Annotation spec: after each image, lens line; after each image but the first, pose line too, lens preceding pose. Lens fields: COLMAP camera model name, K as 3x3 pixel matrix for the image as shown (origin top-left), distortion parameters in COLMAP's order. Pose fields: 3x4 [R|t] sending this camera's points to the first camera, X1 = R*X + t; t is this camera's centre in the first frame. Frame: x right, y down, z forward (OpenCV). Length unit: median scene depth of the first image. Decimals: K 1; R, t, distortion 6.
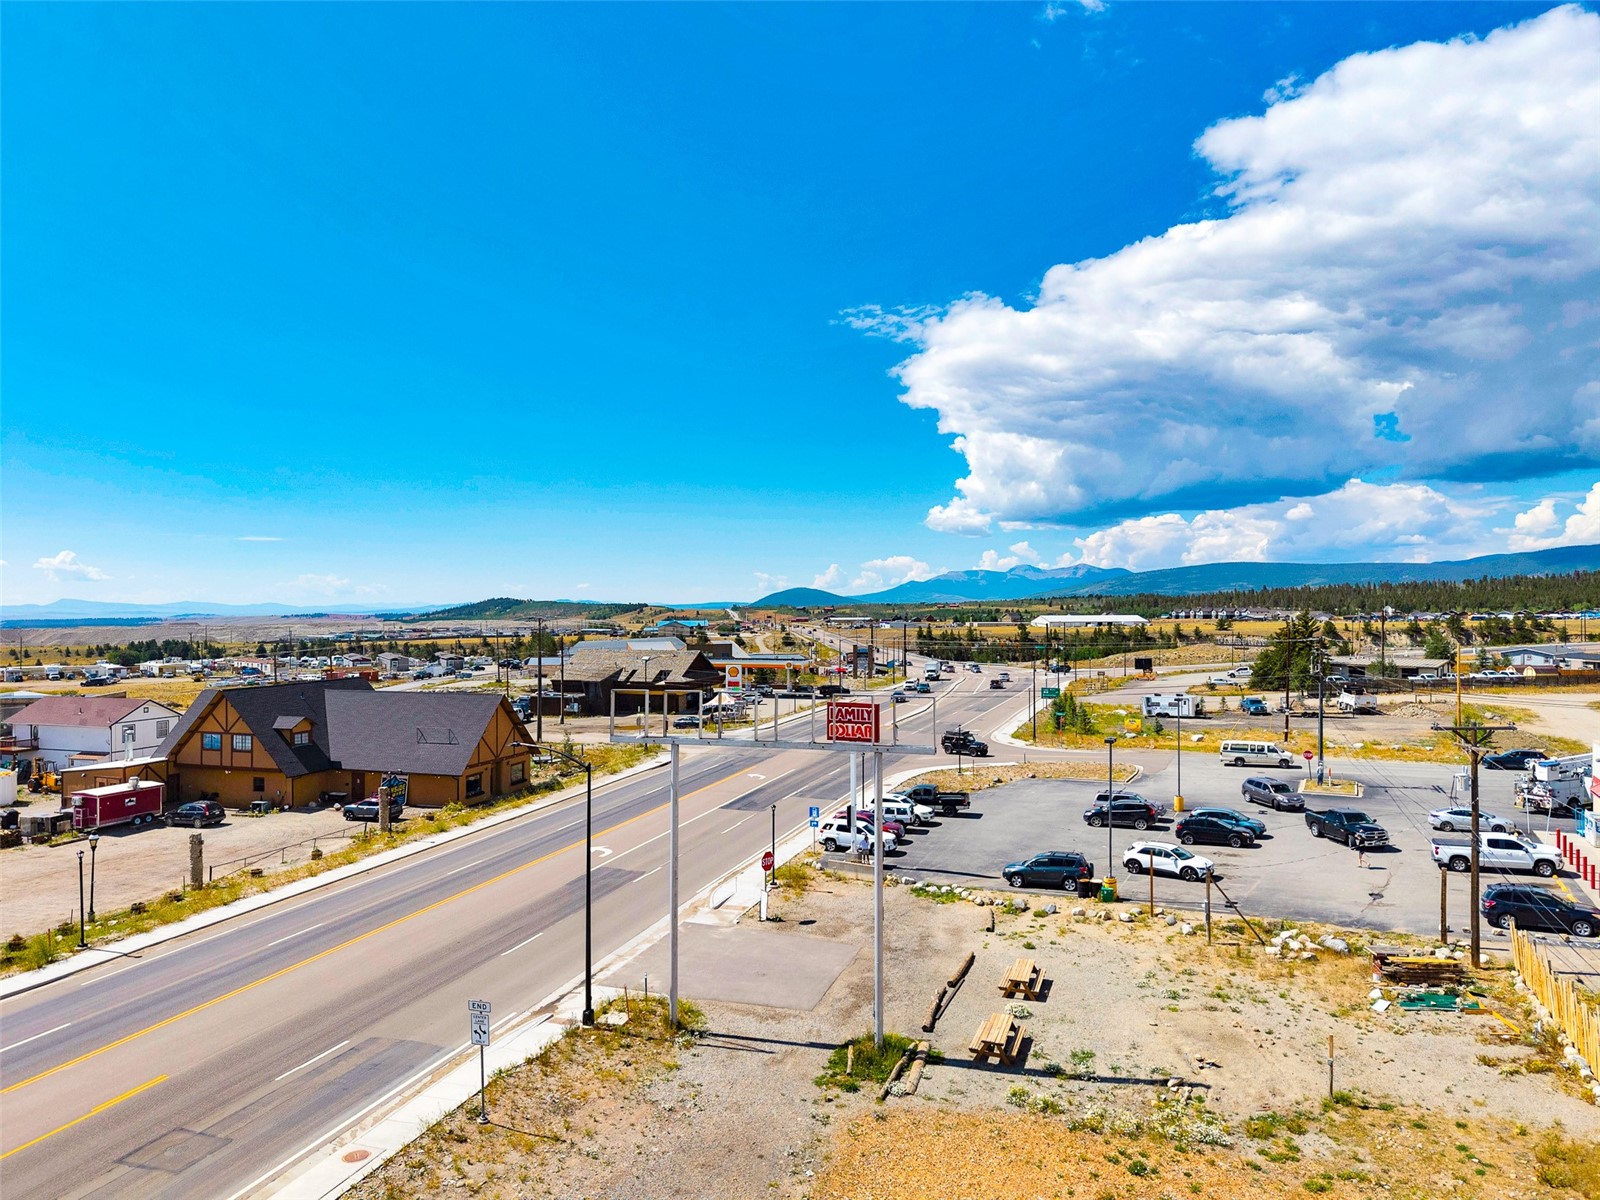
lens RADIAL K [[1067.9, 0, 797.0], [0, 1067.9, 608.1], [0, 0, 1]] dist [0.040342, -0.041919]
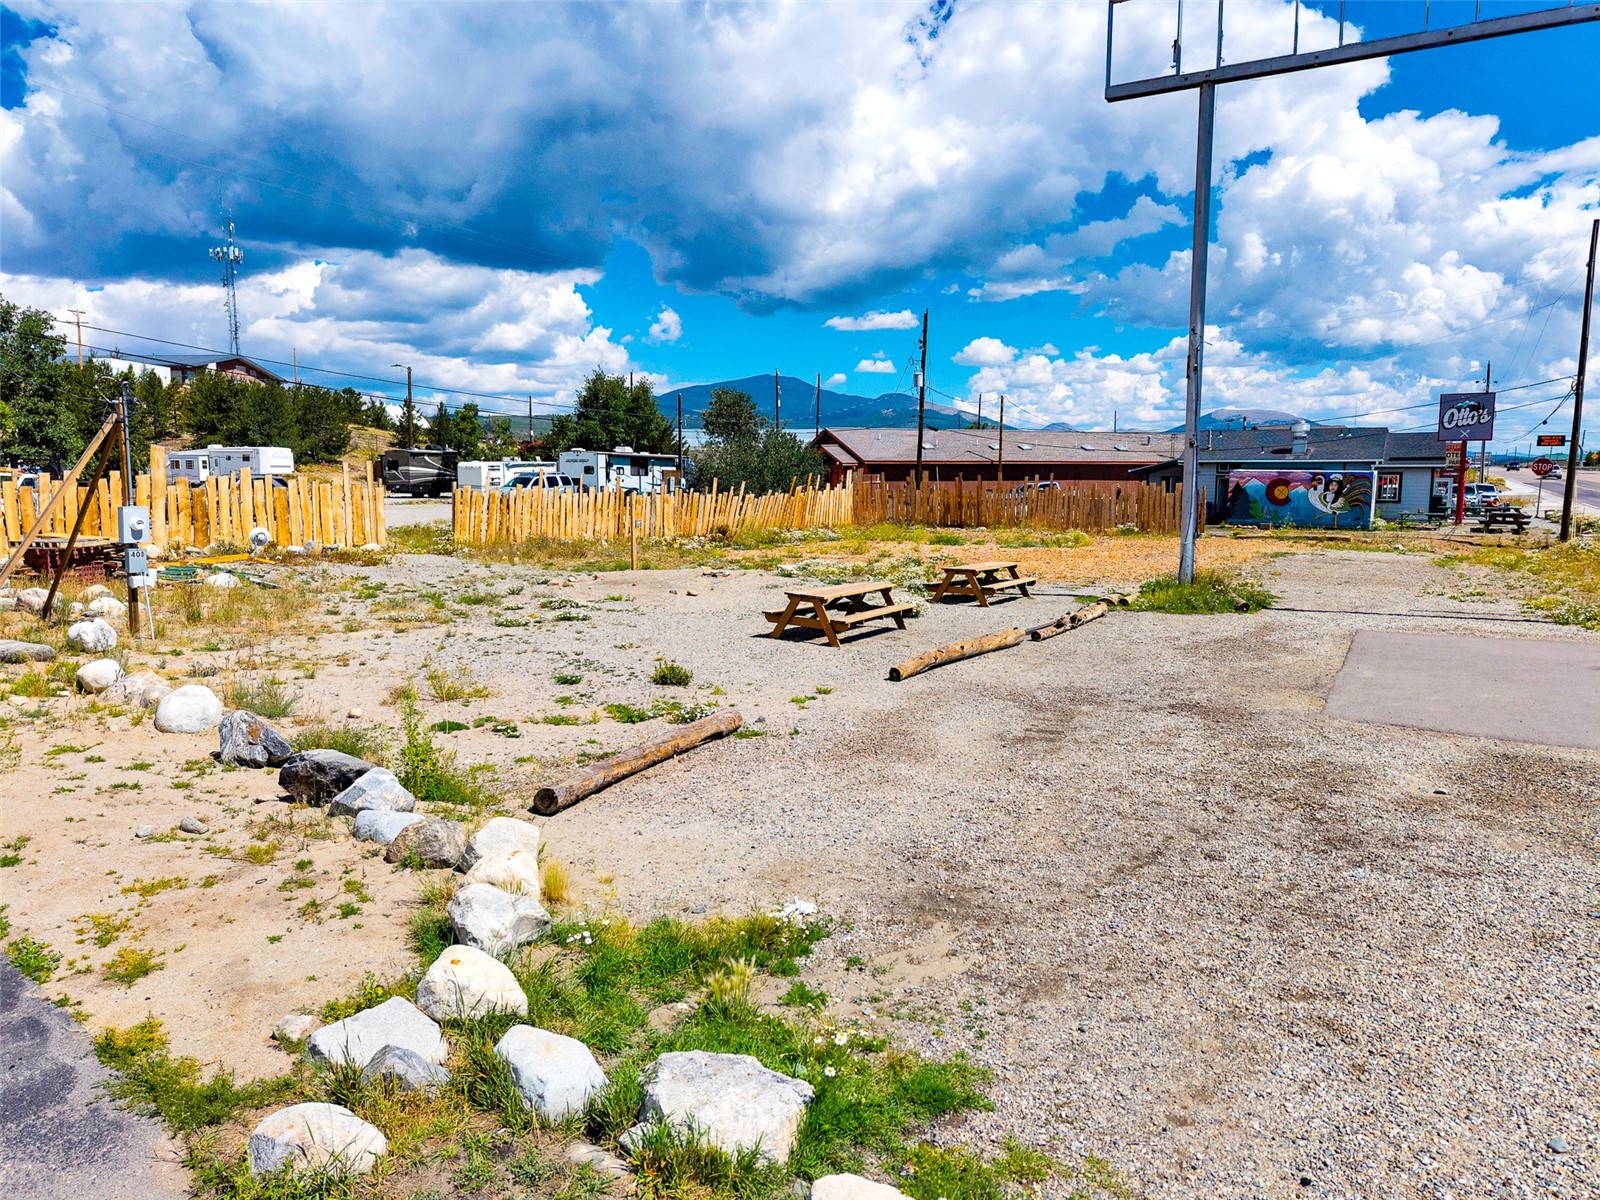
lens RADIAL K [[1067.9, 0, 797.0], [0, 1067.9, 608.1], [0, 0, 1]] dist [0.040342, -0.041919]
pose [[-0.977884, -0.020788, 0.208113, 0.074880], [0.005701, 0.992029, 0.125882, 0.154579], [-0.209071, 0.124284, -0.969971, 0.742522]]
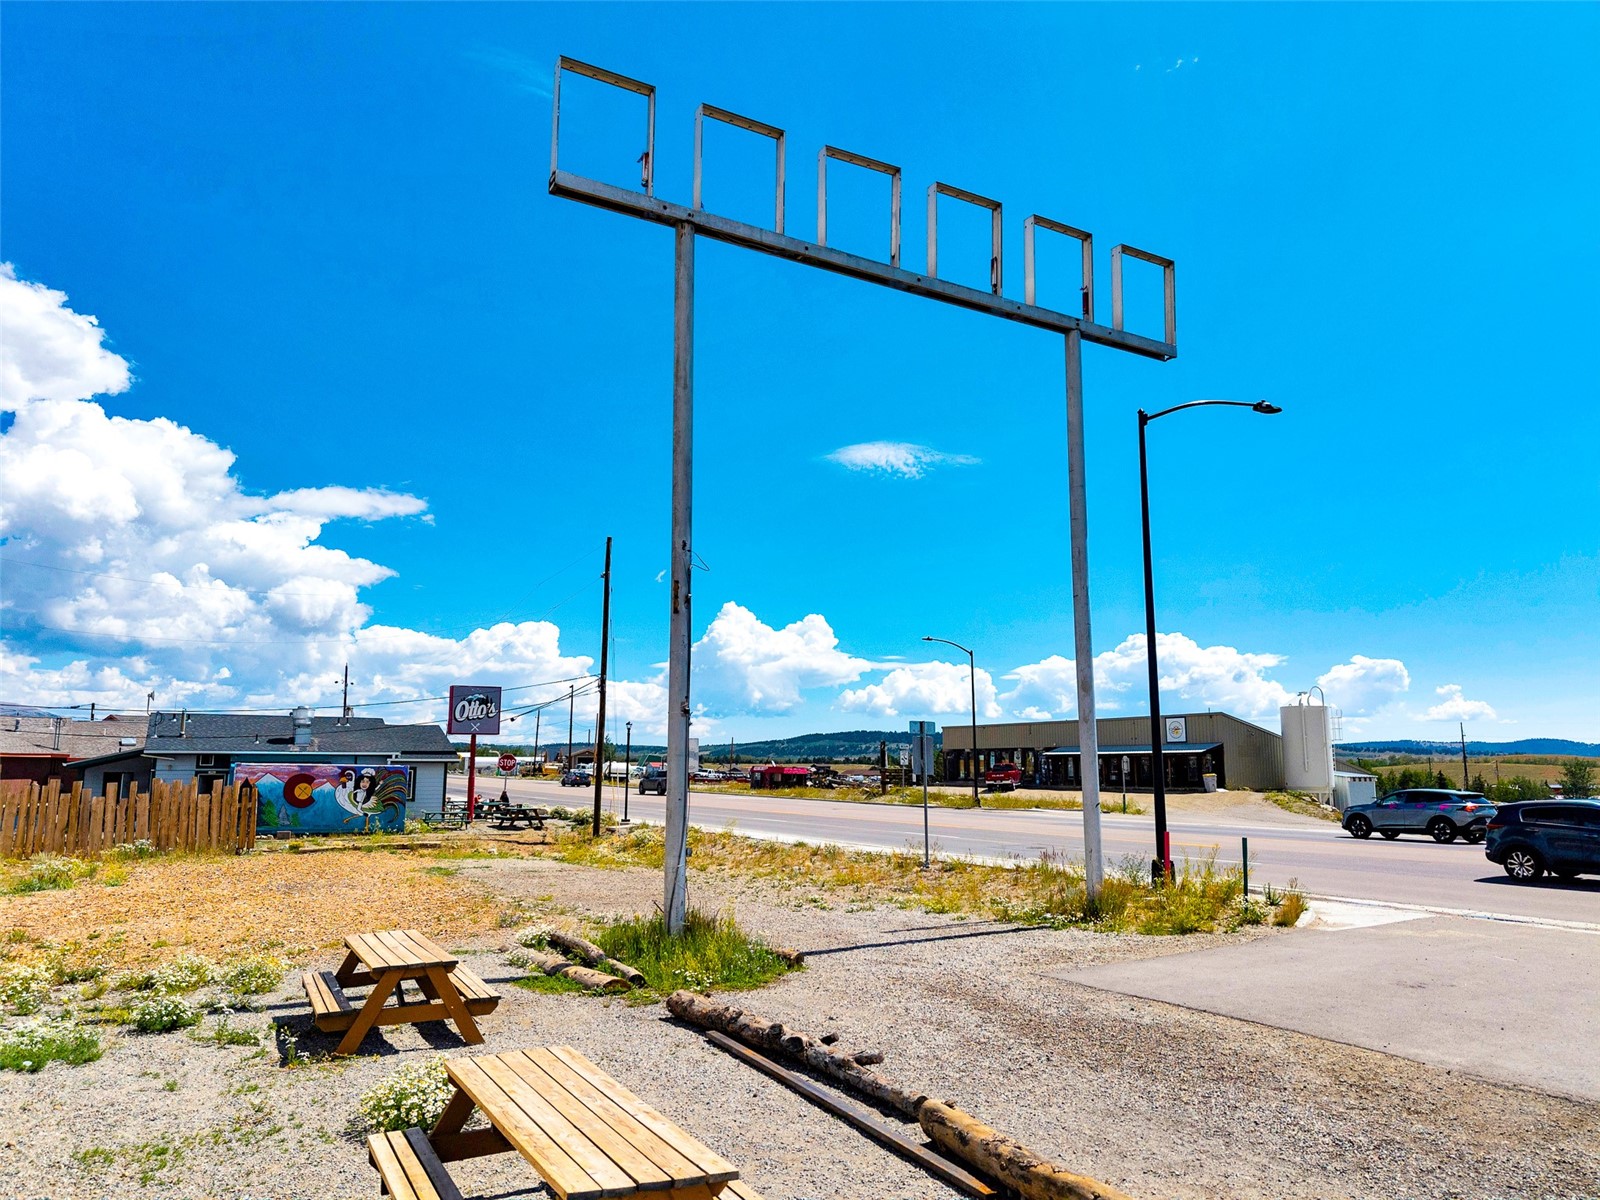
lens RADIAL K [[1067.9, 0, 797.0], [0, 1067.9, 608.1], [0, 0, 1]] dist [0.040342, -0.041919]
pose [[-0.674633, -0.106062, -0.730494, 0.154435], [0.001873, 0.989374, -0.145380, 0.156893], [0.738151, -0.099447, -0.667266, 0.583708]]
